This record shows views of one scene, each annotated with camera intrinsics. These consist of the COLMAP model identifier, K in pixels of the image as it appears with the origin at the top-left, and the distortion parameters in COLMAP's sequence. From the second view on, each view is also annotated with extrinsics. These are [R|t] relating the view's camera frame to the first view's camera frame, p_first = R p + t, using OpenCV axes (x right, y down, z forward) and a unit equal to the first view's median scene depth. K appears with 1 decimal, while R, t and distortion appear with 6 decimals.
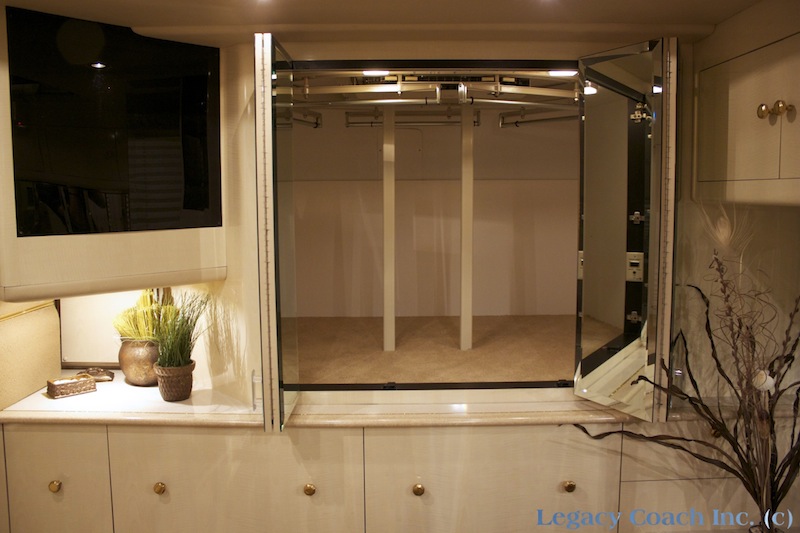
lens RADIAL K [[671.3, 0, 399.3], [0, 671.3, 264.9], [0, 0, 1]] dist [-0.132041, 0.075645]
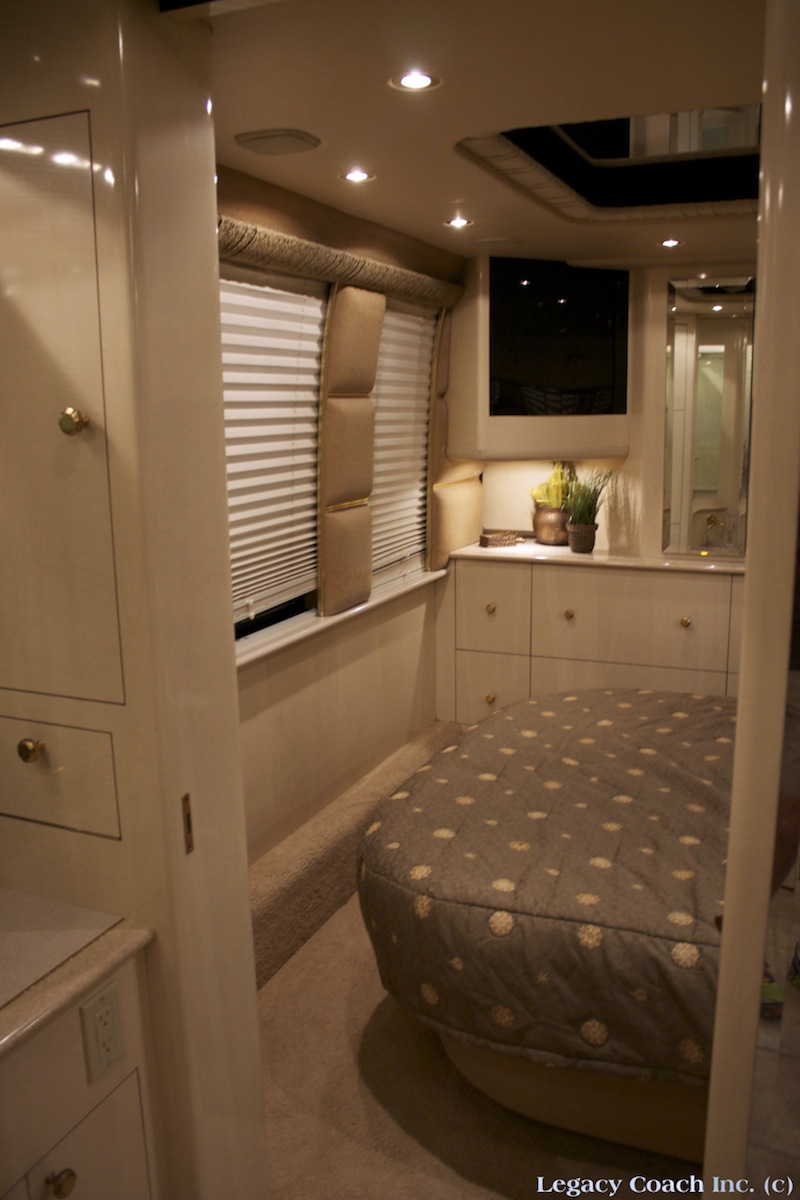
lens RADIAL K [[1007.0, 0, 401.7], [0, 1007.0, 599.8], [0, 0, 1]] dist [-0.132041, 0.075645]
pose [[0.907769, 0.070900, -0.413435, 0.140723], [-0.030491, 0.994158, 0.103541, 0.103972], [0.418360, -0.081385, 0.904628, -0.851925]]
